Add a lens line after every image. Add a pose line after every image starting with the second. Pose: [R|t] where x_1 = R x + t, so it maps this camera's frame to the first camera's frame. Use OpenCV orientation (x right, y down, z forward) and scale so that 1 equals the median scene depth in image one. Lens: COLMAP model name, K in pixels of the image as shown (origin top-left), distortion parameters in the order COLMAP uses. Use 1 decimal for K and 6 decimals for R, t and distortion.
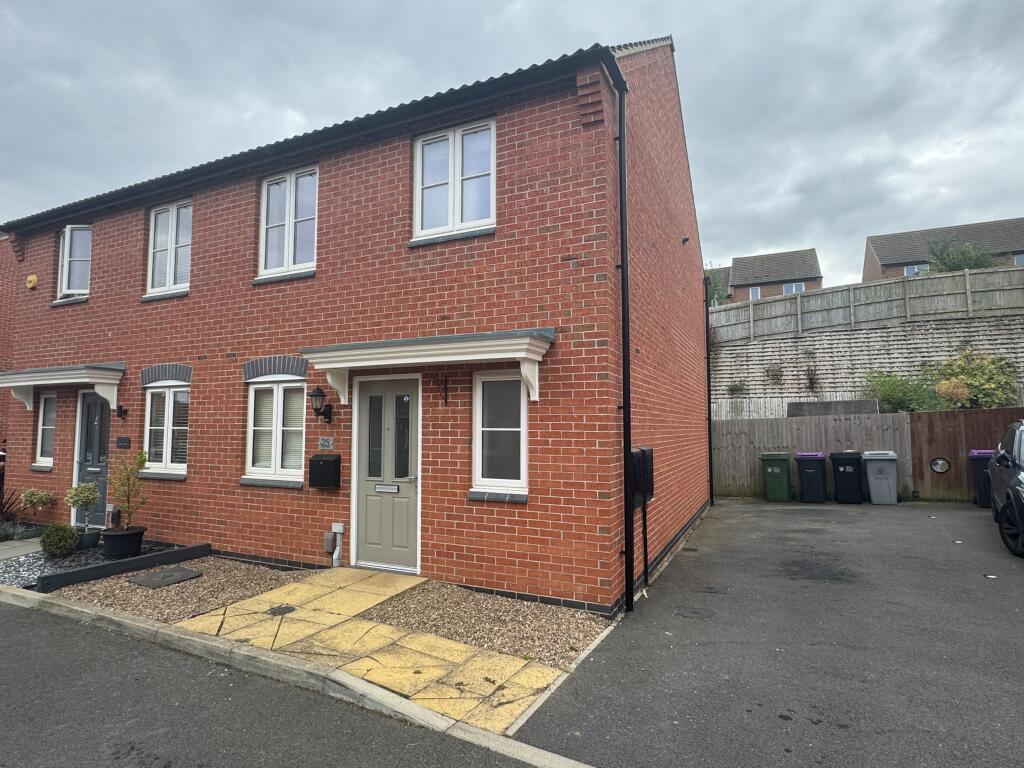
lens RADIAL K [[552.5, 0, 512.0], [0, 552.5, 384.0], [0, 0, 1]] dist [-0.003109, 0.000580]
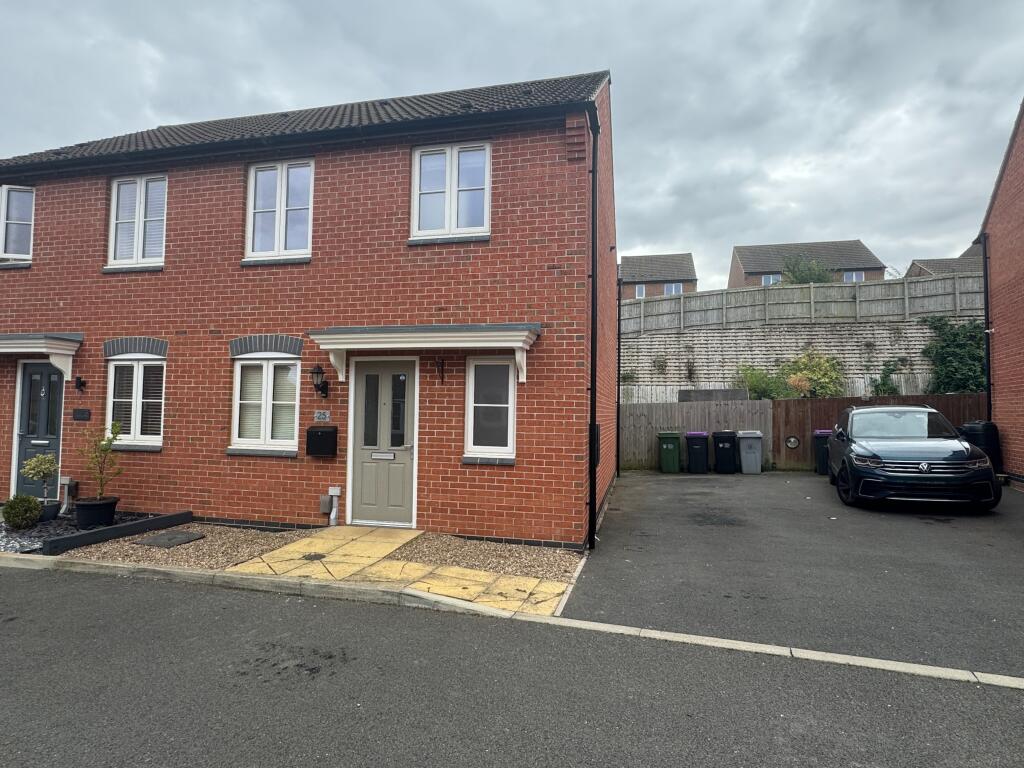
lens RADIAL K [[552.5, 0, 512.0], [0, 552.5, 384.0], [0, 0, 1]] dist [-0.003109, 0.000580]
pose [[0.977770, 0.024251, 0.208275, -0.186732], [-0.030427, 0.999186, 0.026499, 0.002000], [-0.207463, -0.032248, 0.977711, -0.151201]]
